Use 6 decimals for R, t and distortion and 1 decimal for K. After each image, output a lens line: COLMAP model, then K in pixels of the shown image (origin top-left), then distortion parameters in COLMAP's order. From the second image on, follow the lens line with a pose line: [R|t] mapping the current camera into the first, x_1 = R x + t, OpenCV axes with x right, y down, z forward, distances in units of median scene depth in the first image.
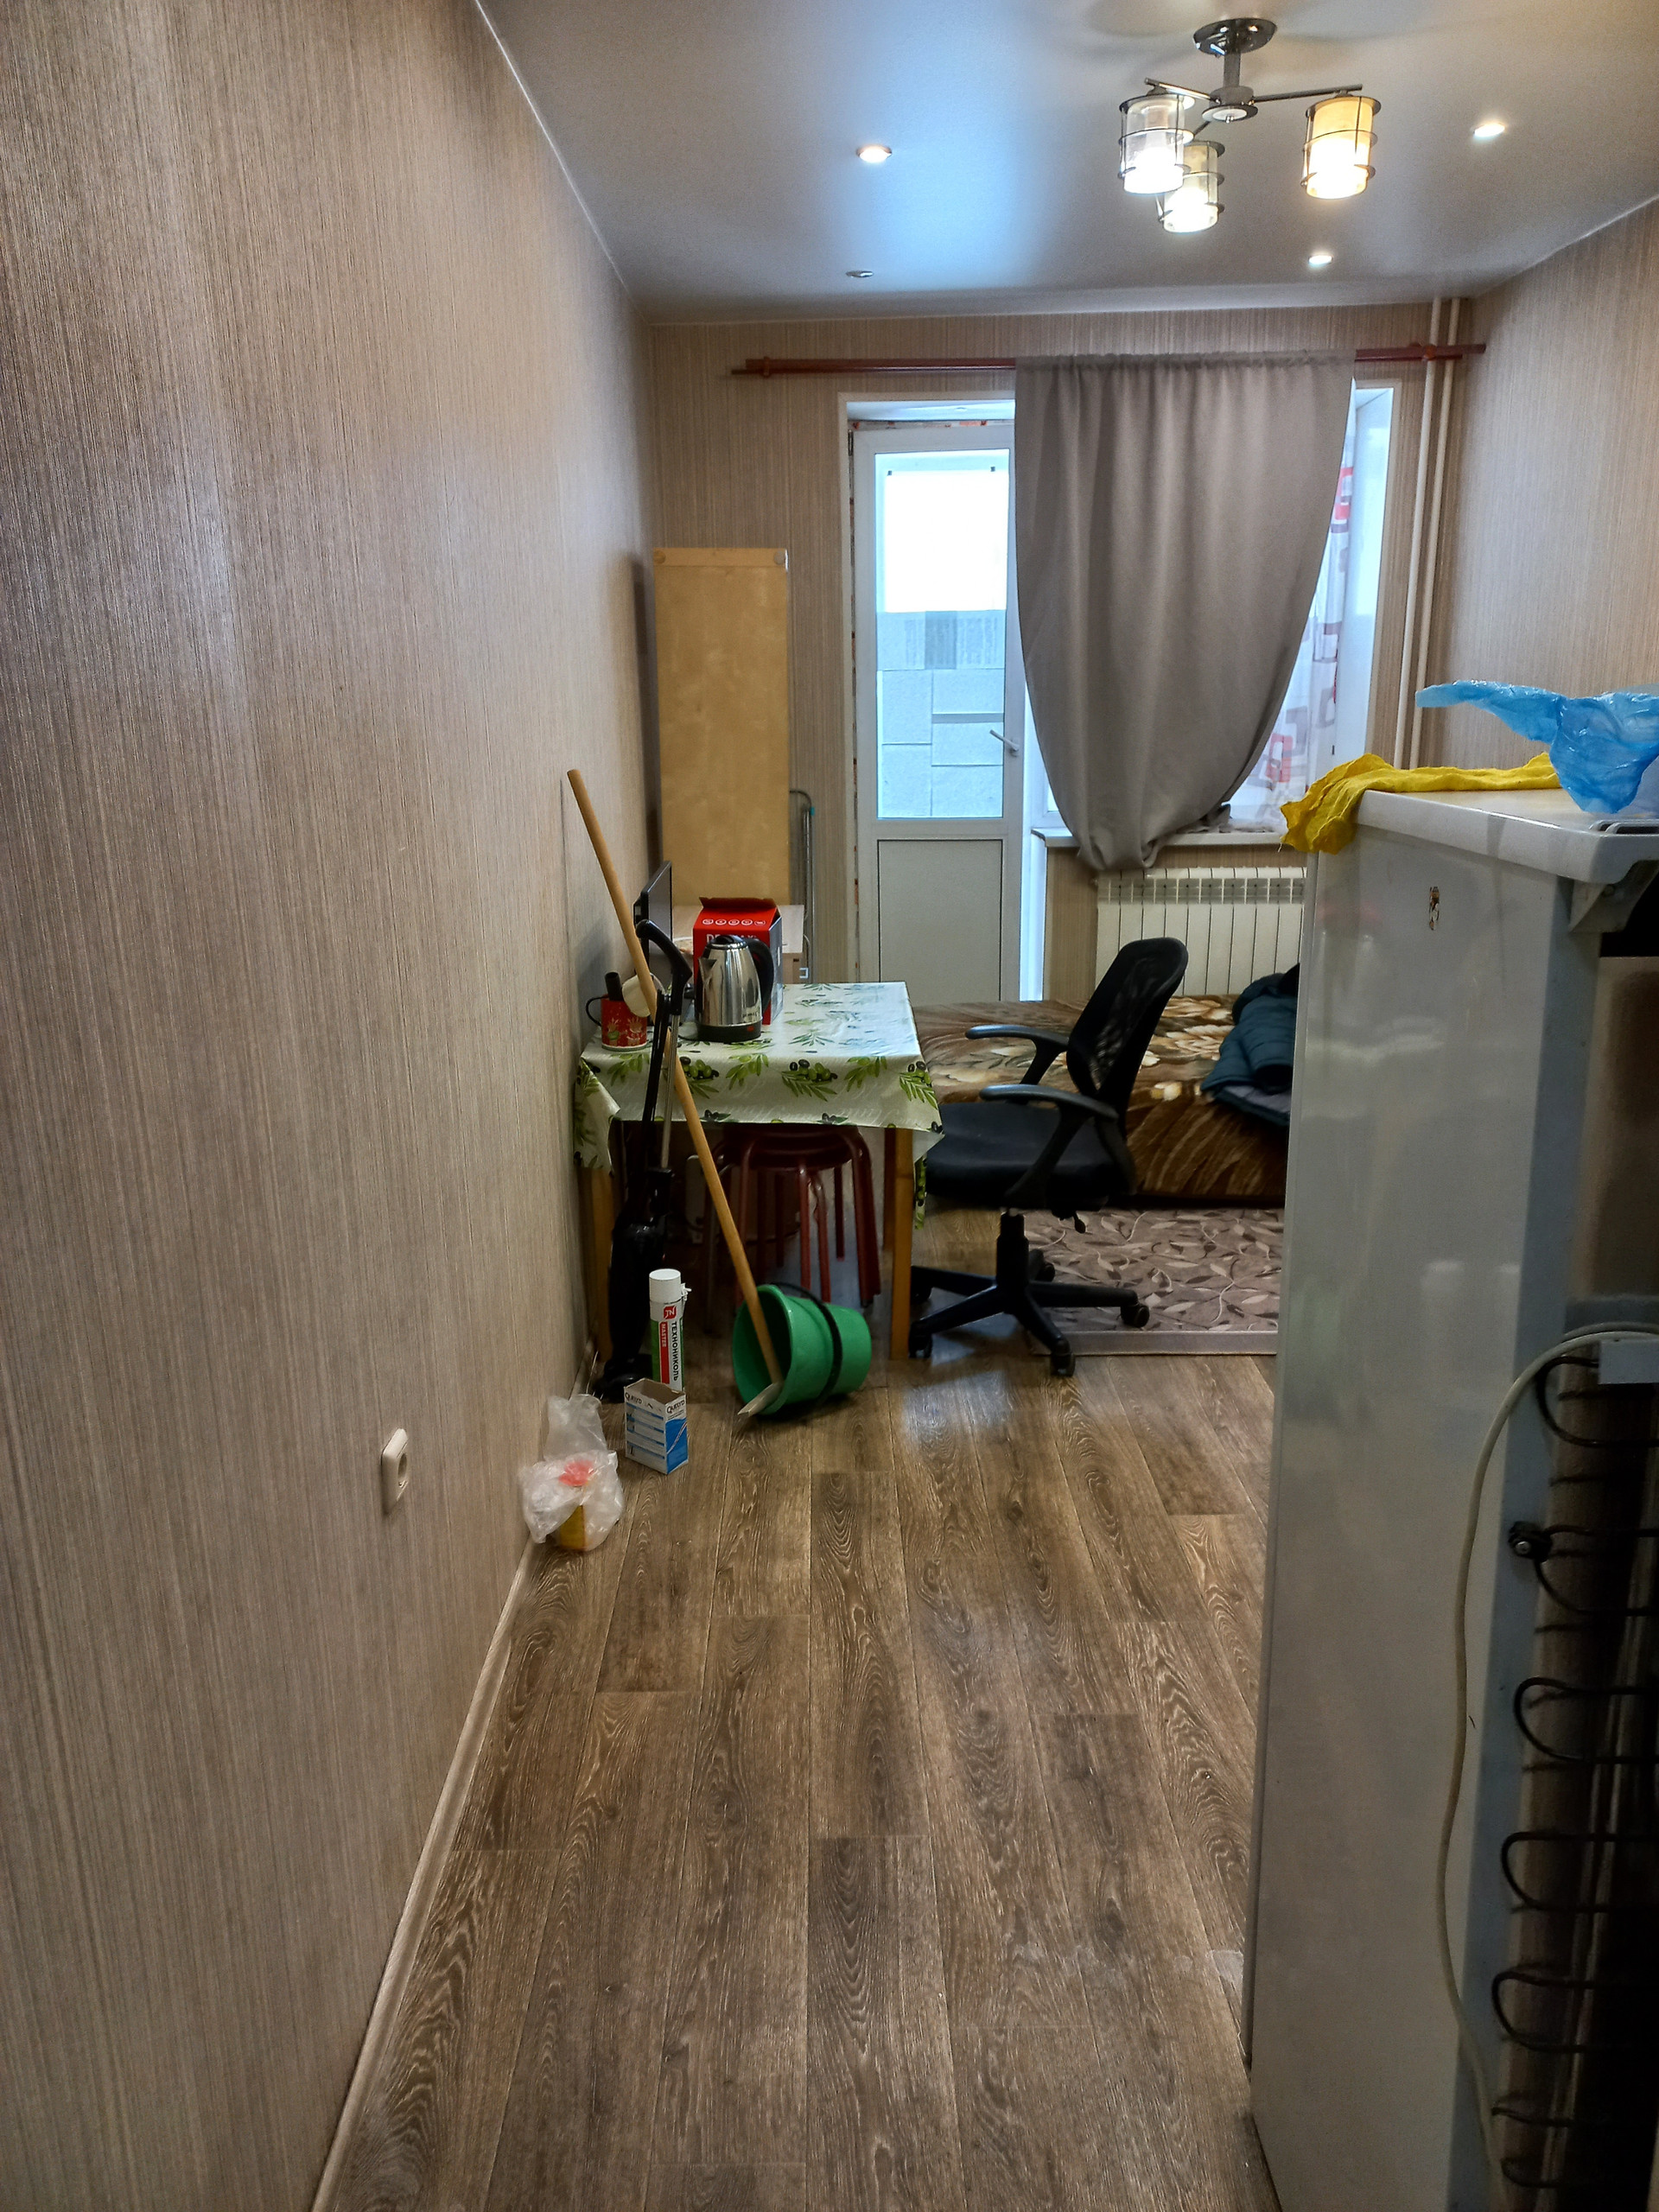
lens RADIAL K [[1560.0, 0, 829.5], [0, 1560.0, 1106.0], [0, 0, 1]] dist [0.107665, -0.184339]
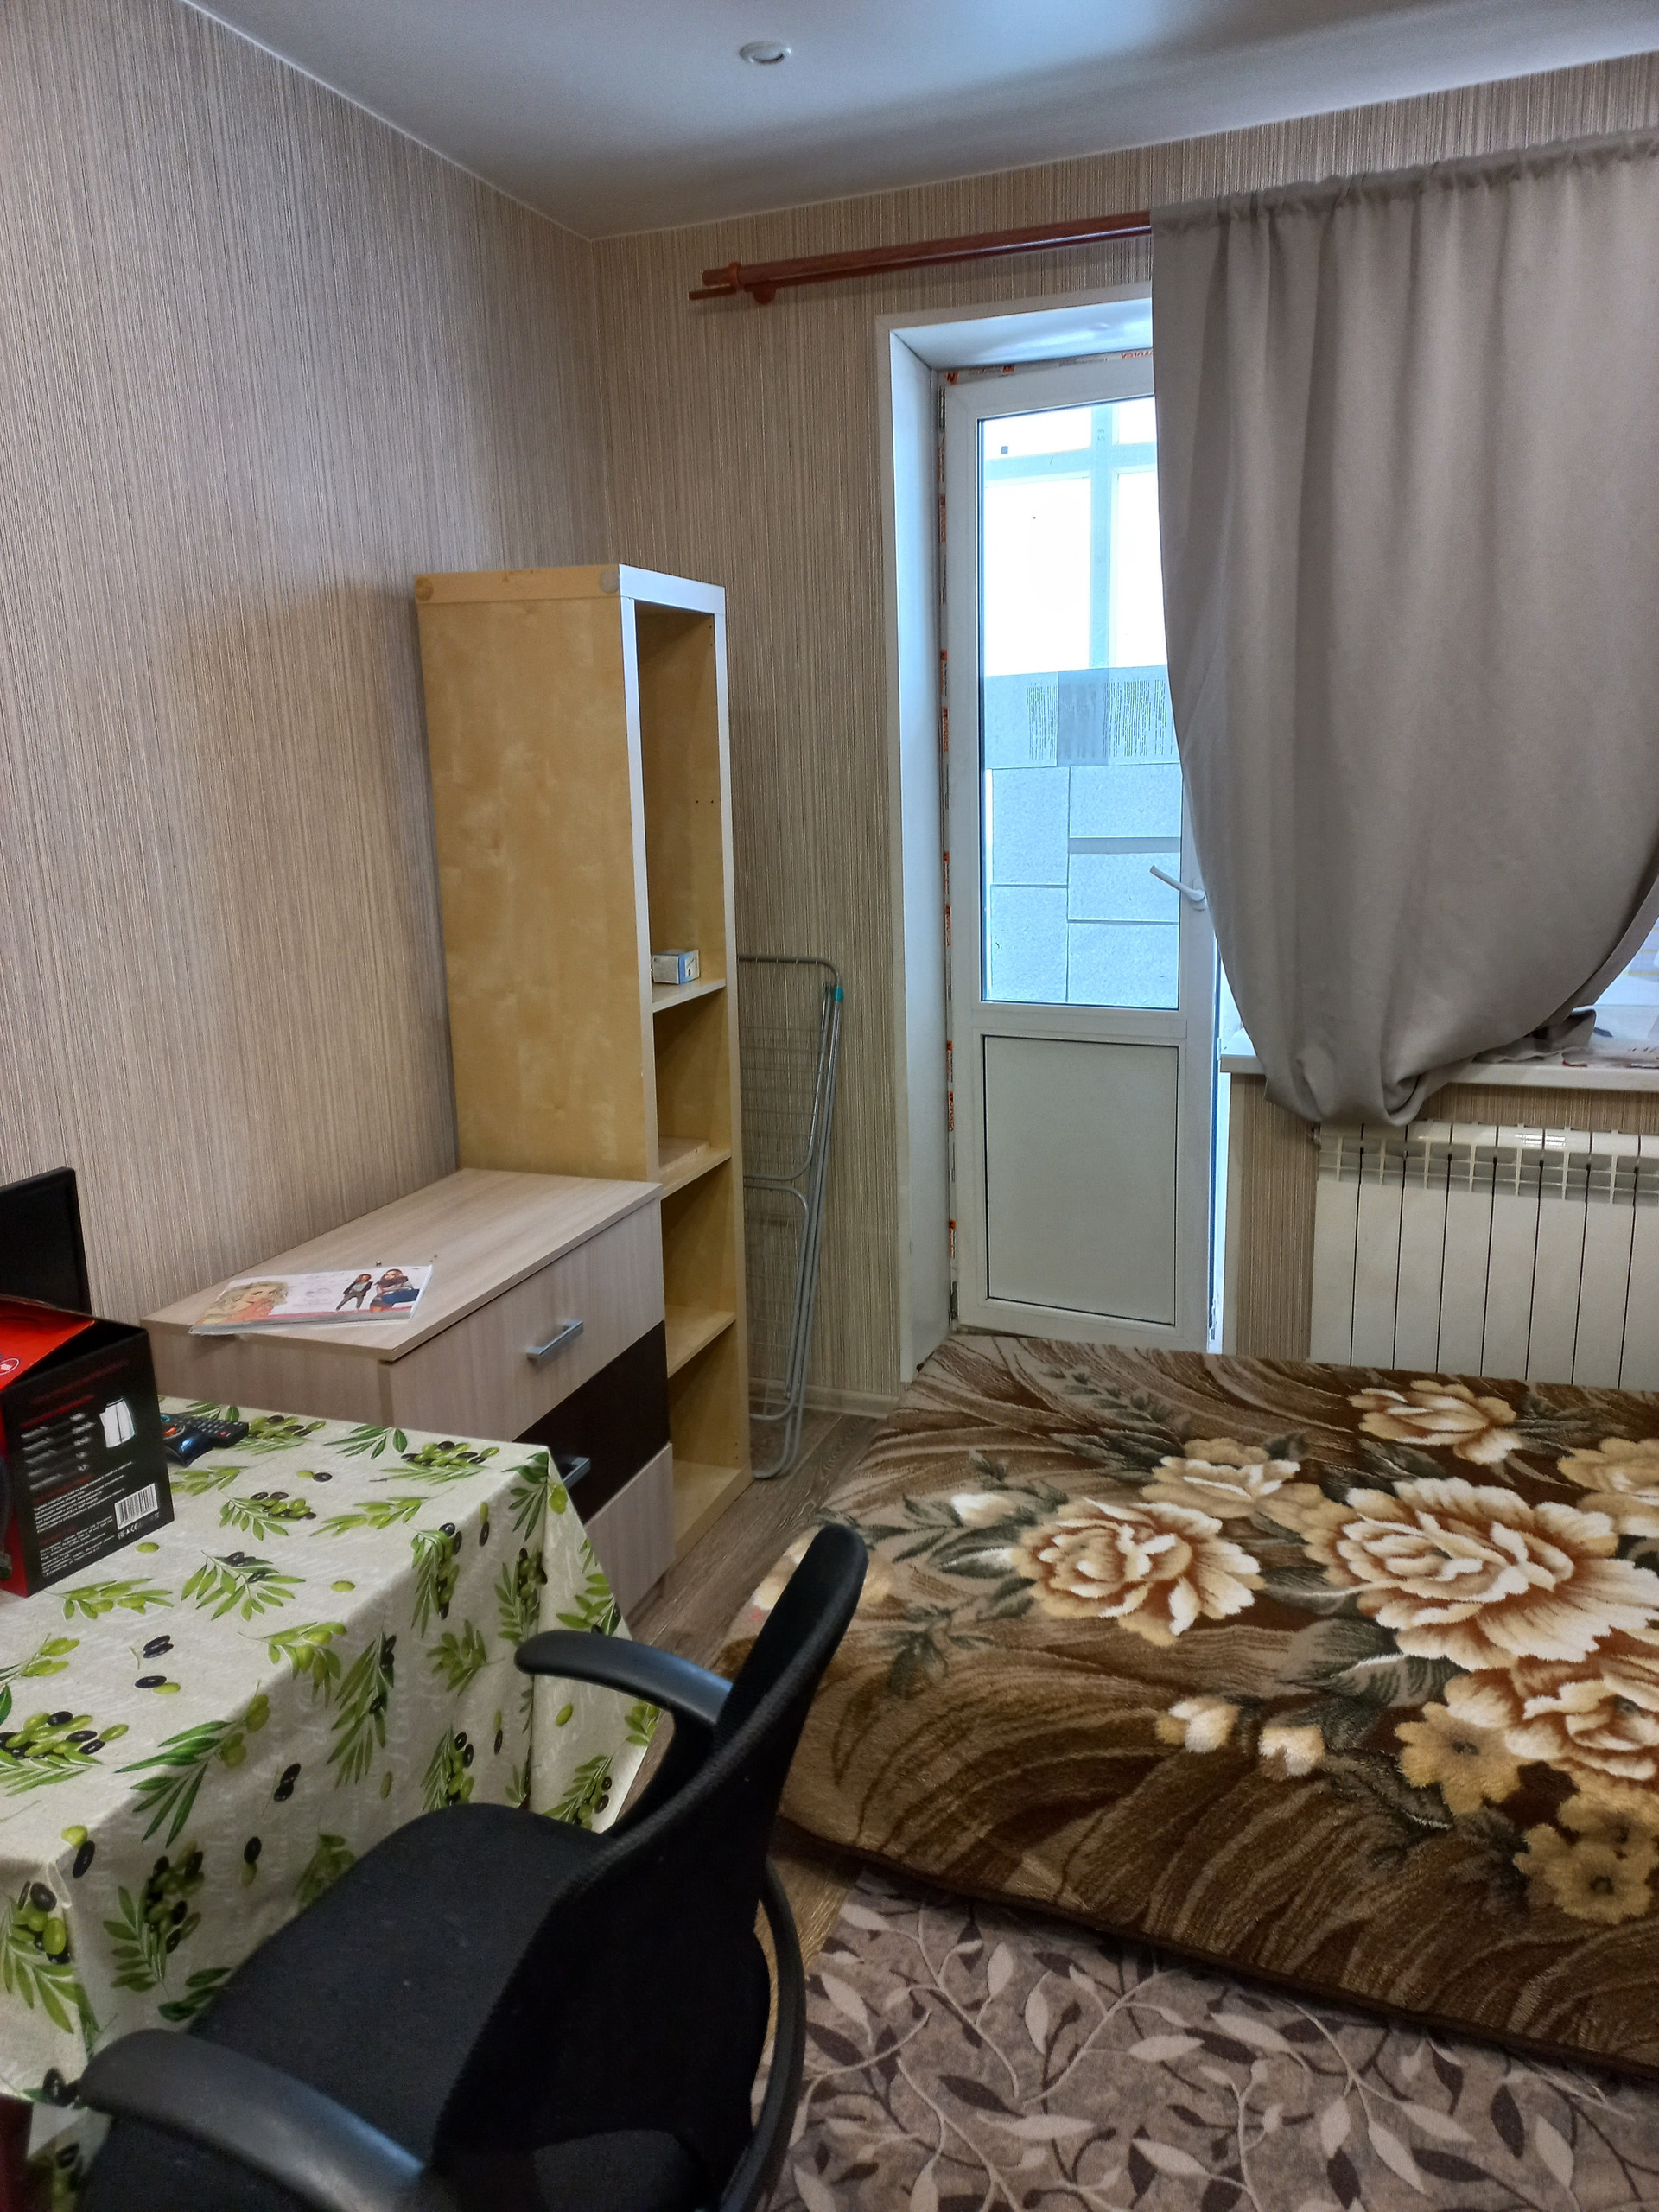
lens RADIAL K [[1569.8, 0, 829.5], [0, 1569.8, 1106.0], [0, 0, 1]] dist [0.036837, 0.000662]
pose [[0.936687, 0.062895, -0.344474, 0.219717], [-0.079777, 0.996197, -0.035039, -0.133129], [0.340960, 0.060301, 0.938142, 0.457644]]
